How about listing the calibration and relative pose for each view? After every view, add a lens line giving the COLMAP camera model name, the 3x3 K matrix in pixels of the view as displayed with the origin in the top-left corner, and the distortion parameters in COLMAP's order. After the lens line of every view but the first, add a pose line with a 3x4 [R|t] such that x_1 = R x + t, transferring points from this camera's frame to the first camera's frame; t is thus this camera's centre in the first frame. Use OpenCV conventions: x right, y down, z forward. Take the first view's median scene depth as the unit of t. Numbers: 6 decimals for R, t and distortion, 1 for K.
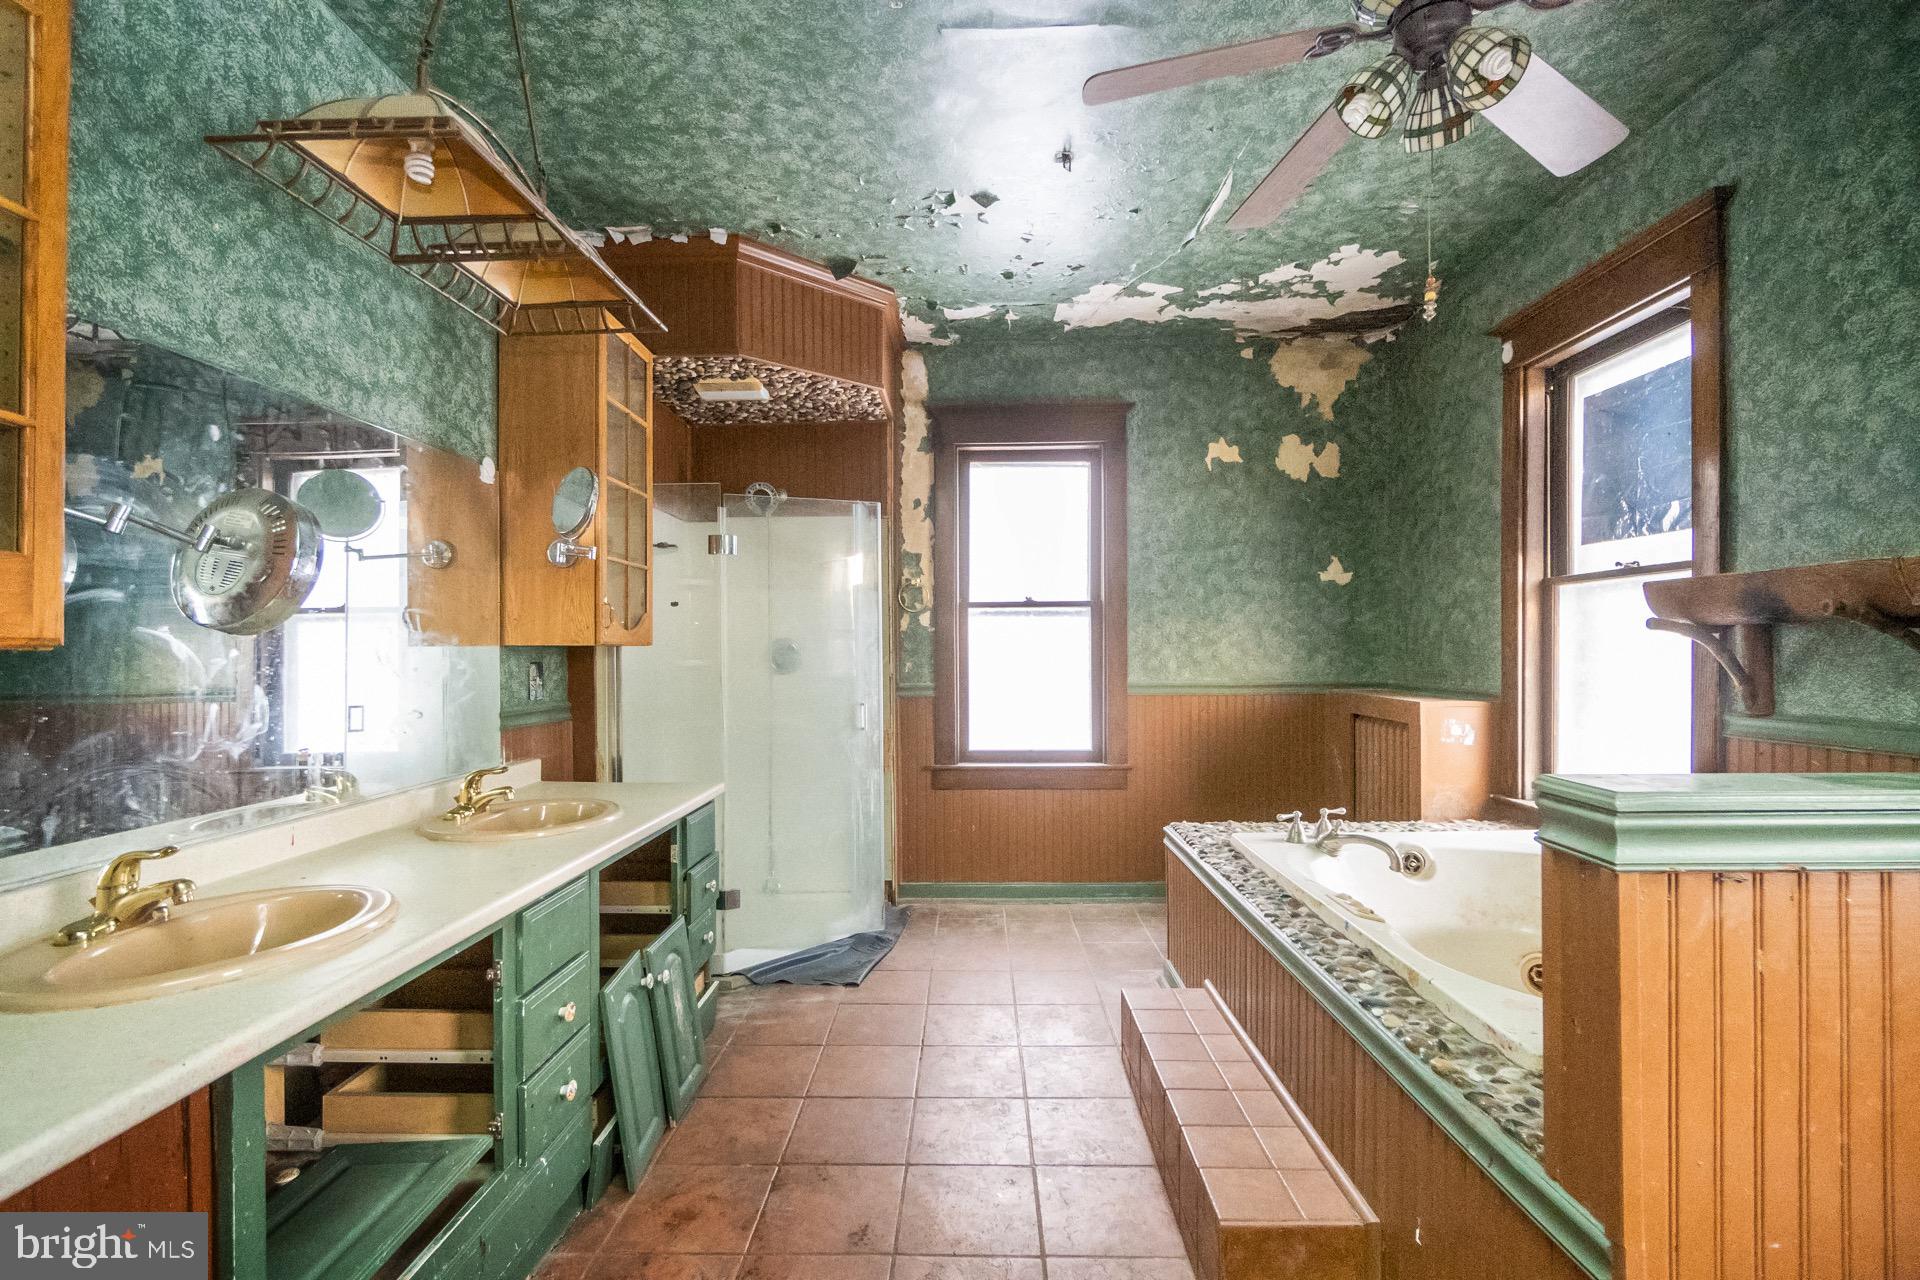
lens RADIAL K [[838.1, 0, 955.9], [0, 838.1, 660.5], [0, 0, 1]] dist [-0.001041, 0.000333]
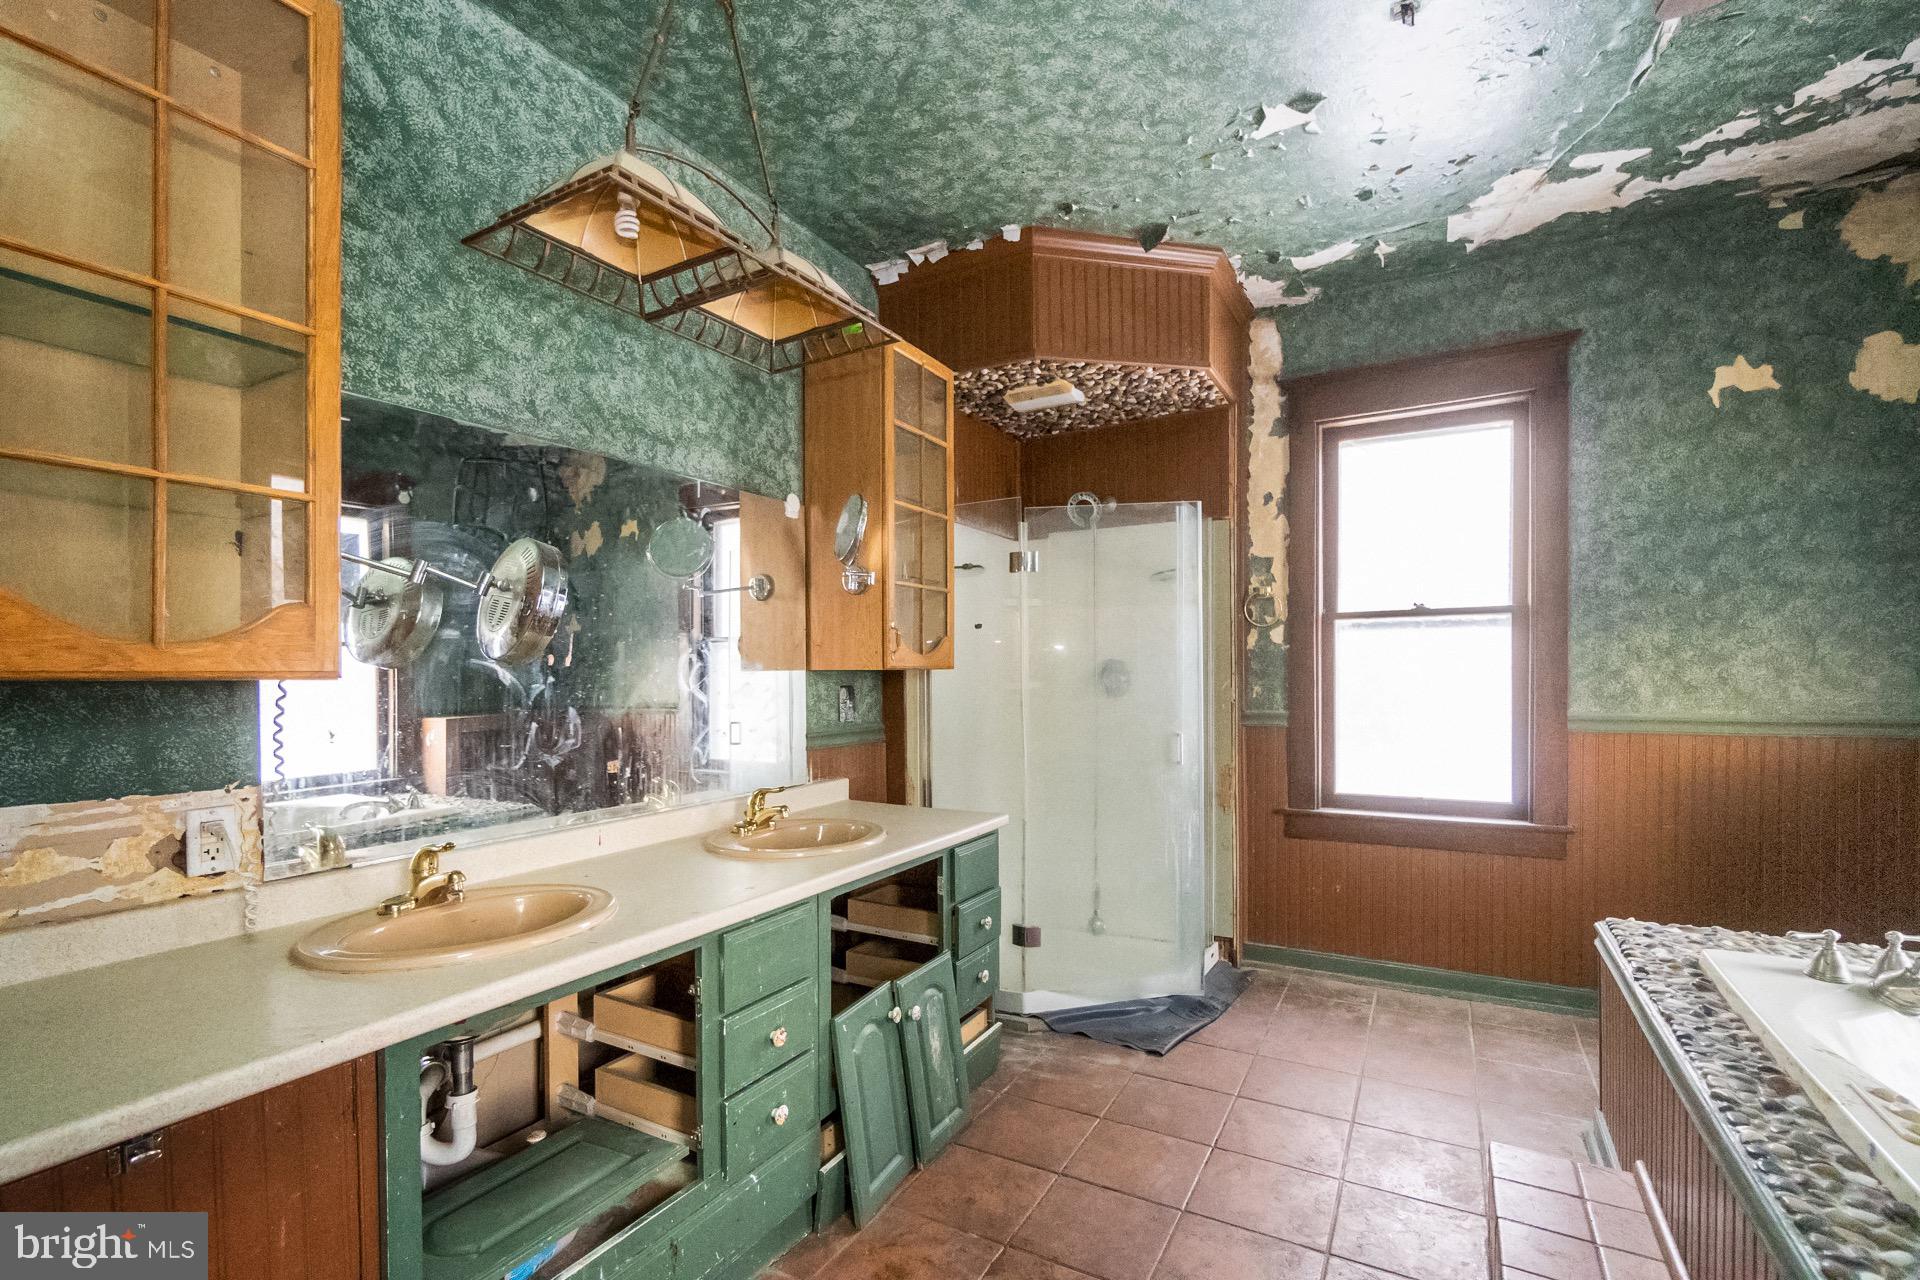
lens RADIAL K [[857.5, 0, 956.8], [0, 857.5, 688.9], [0, 0, 1]] dist [-0.001058, 0.000324]
pose [[0.879923, 0.006352, -0.475074, 0.140595], [-0.001111, 0.999935, 0.011312, -0.006525], [0.475115, -0.009426, 0.879873, 0.134849]]
